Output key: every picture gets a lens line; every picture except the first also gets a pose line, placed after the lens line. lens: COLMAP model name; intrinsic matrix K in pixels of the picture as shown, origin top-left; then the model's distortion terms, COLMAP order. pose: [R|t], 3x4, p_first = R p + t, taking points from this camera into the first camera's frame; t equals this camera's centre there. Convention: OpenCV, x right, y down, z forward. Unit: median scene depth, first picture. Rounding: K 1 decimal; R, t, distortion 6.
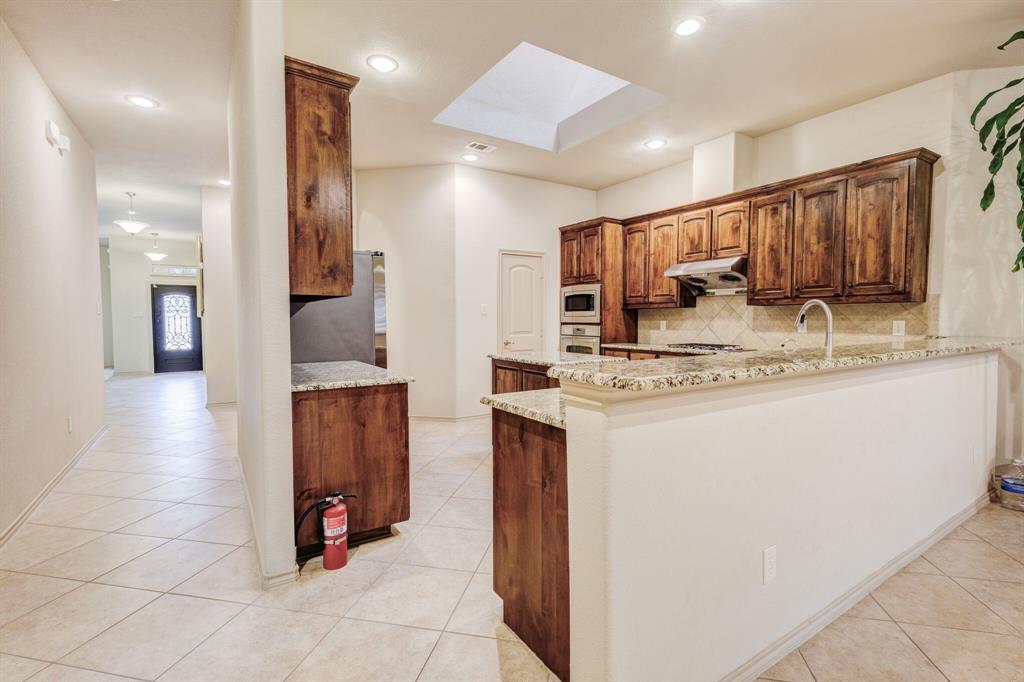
lens RADIAL K [[464.5, 0, 512.0], [0, 464.5, 341.0], [0, 0, 1]] dist [-0.002486, 0.000142]
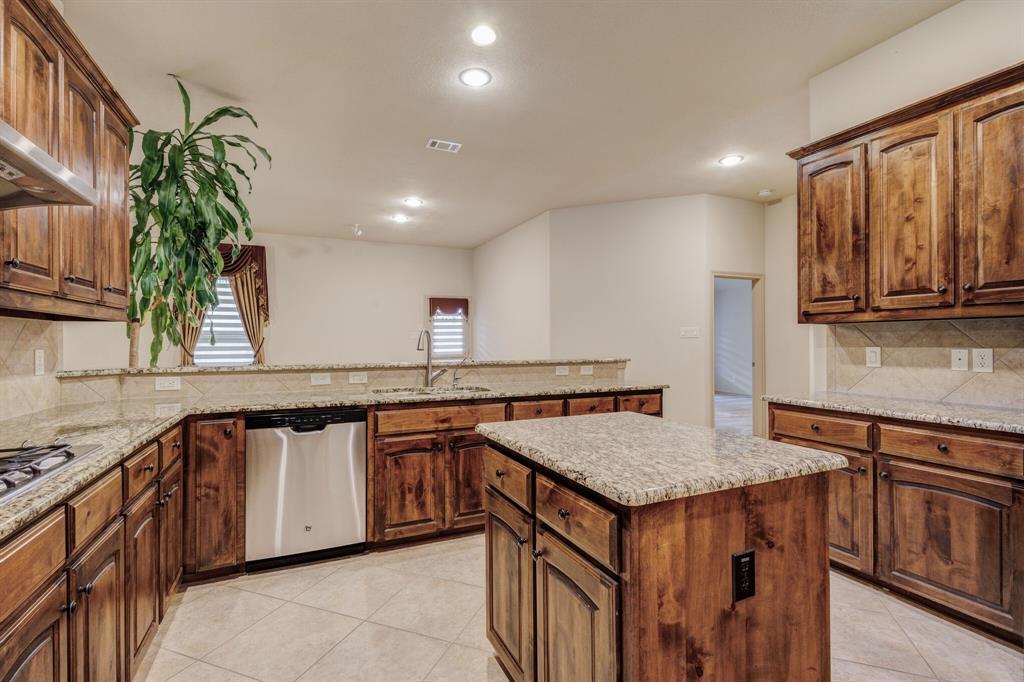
lens RADIAL K [[472.6, 0, 509.6], [0, 472.6, 340.5], [0, 0, 1]] dist [0.003183, 0.000281]
pose [[-0.987779, 0.006500, 0.155729, 0.107179], [0.013617, 0.998908, 0.044681, -0.058172], [-0.155268, 0.046256, -0.986789, 1.163768]]
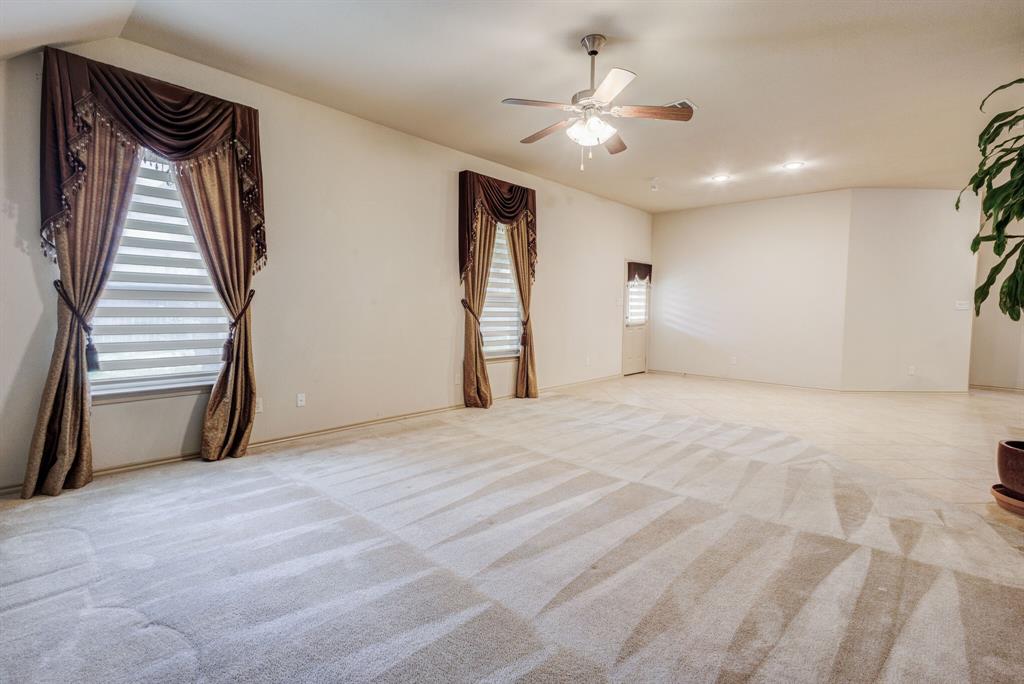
lens RADIAL K [[481.0, 0, 526.3], [0, 481.0, 342.2], [0, 0, 1]] dist [0.082294, 0.000086]
pose [[-0.961232, 0.008034, -0.275622, 1.559790], [-0.025435, 0.992731, 0.117640, -0.053256], [0.274564, 0.120090, -0.954040, 1.032619]]
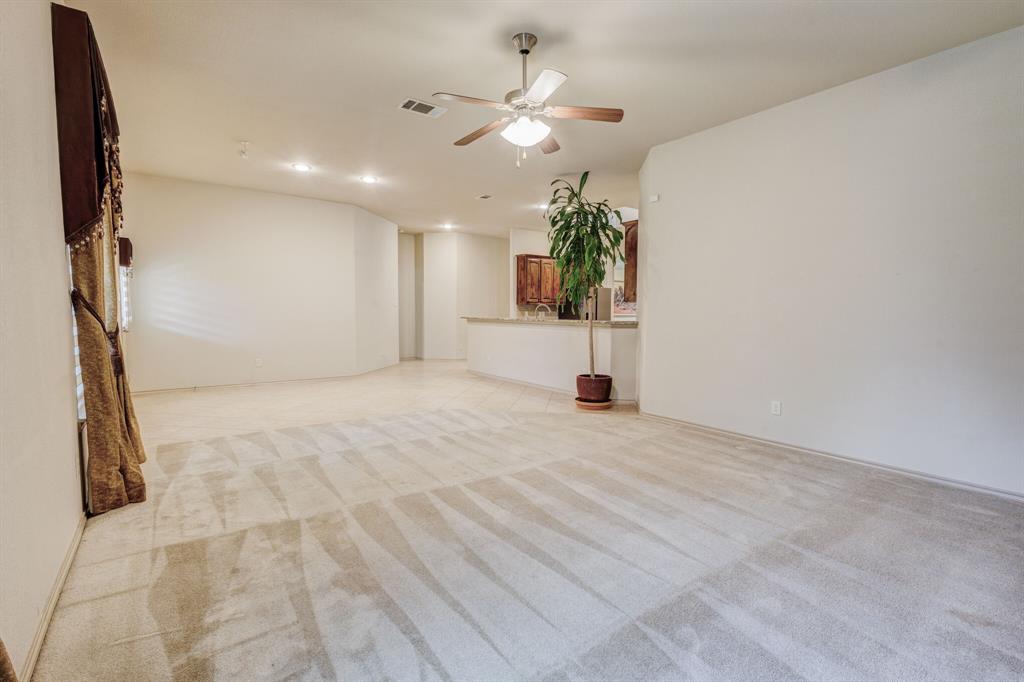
lens RADIAL K [[464.5, 0, 512.0], [0, 464.5, 341.0], [0, 0, 1]] dist [-0.002486, 0.000142]
pose [[0.071812, 0.068609, -0.995056, 1.947239], [-0.049748, 0.996636, 0.065128, -0.014781], [0.996177, 0.044825, 0.074984, 0.293757]]
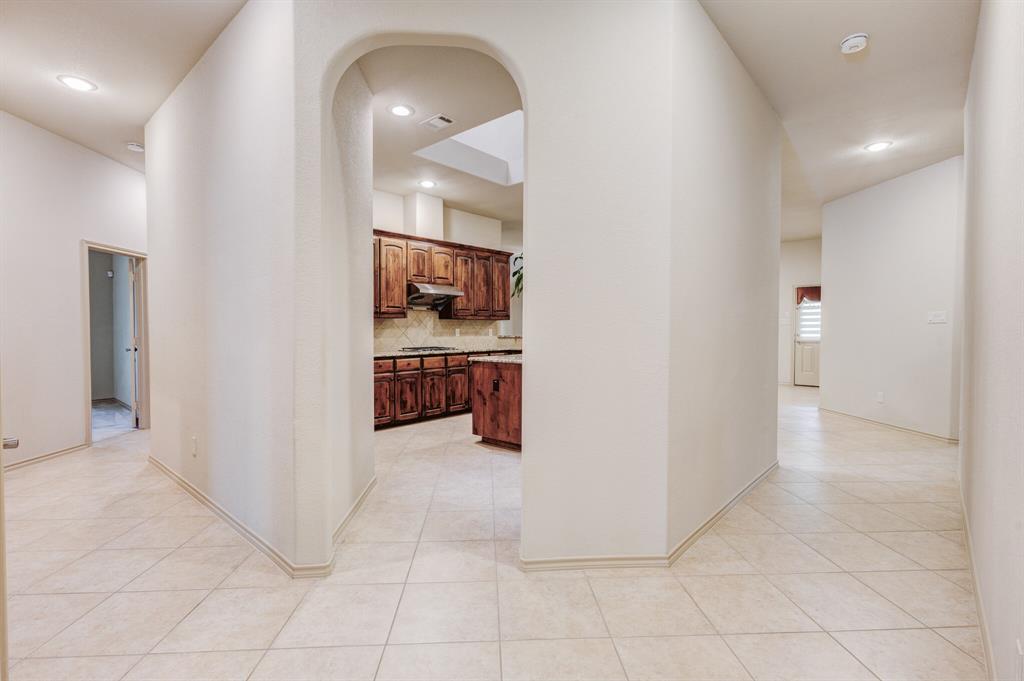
lens RADIAL K [[468.6, 0, 512.6], [0, 468.6, 339.1], [0, 0, 1]] dist [0.002807, 0.000074]
pose [[-0.264711, -0.020923, 0.964101, -0.931609], [0.045931, 0.998356, 0.034278, -0.050416], [-0.963233, 0.053356, -0.263315, 1.123361]]
